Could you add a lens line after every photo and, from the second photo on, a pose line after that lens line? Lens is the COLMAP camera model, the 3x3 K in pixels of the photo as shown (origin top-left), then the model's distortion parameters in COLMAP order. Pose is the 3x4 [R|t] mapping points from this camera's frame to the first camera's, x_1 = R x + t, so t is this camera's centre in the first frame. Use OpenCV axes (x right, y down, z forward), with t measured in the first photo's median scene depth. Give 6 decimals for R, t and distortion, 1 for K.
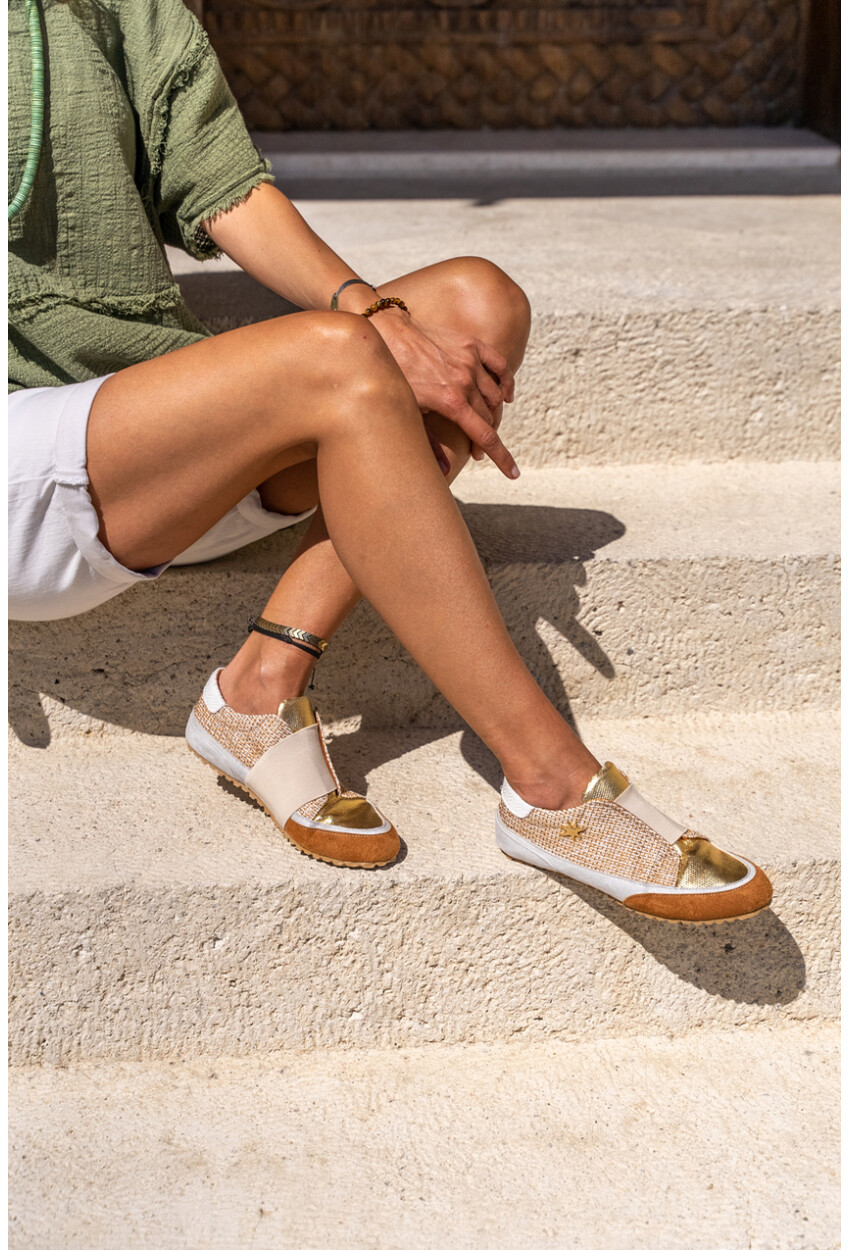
lens RADIAL K [[2235.7, 0, 422.7], [0, 2235.7, 623.5], [0, 0, 1]] dist [0.008185, 0.000000]
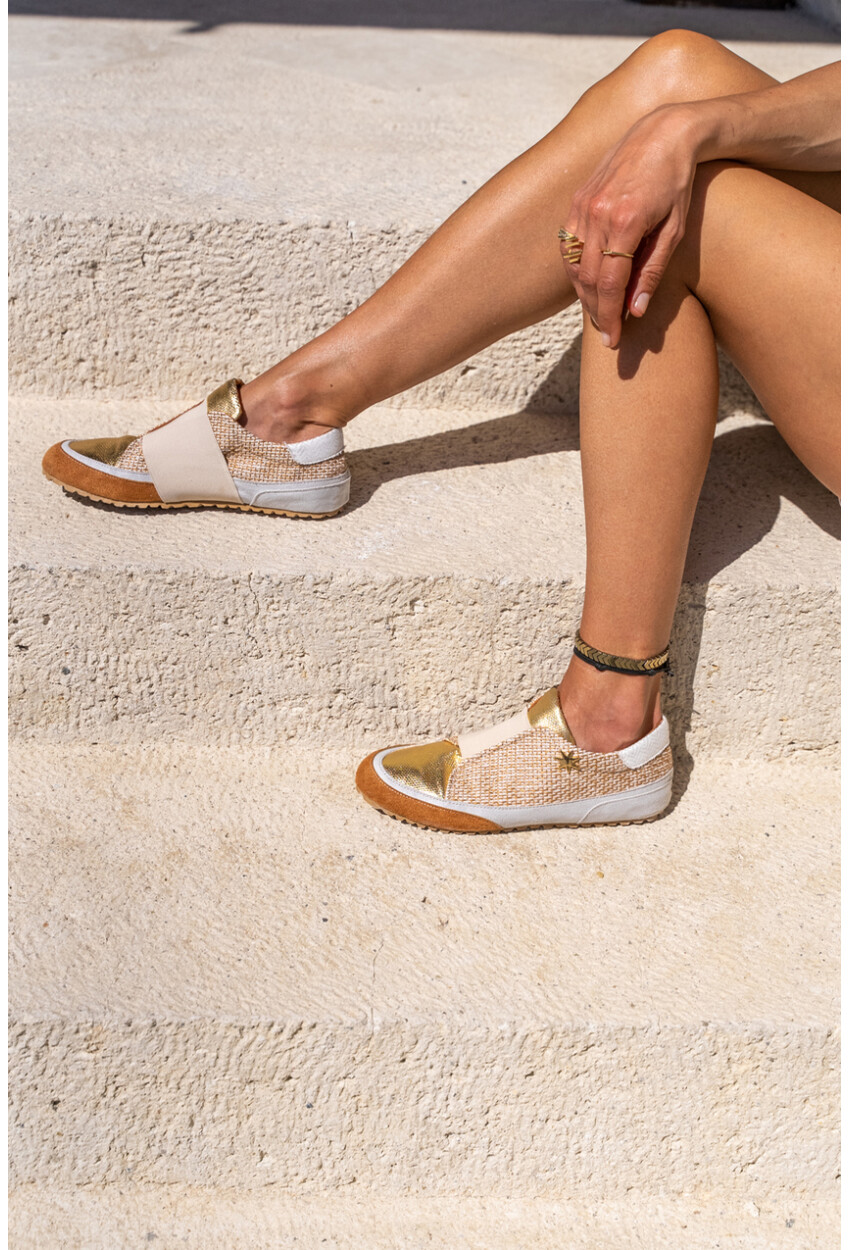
lens RADIAL K [[1833.0, 0, 425.2], [0, 1833.0, 625.8], [0, 0, 1]] dist [0.000916, 0.000000]
pose [[0.994812, 0.075293, -0.068416, 0.272780], [-0.061194, 0.980104, 0.188814, -0.140302], [0.081271, -0.183648, 0.979627, 0.366758]]
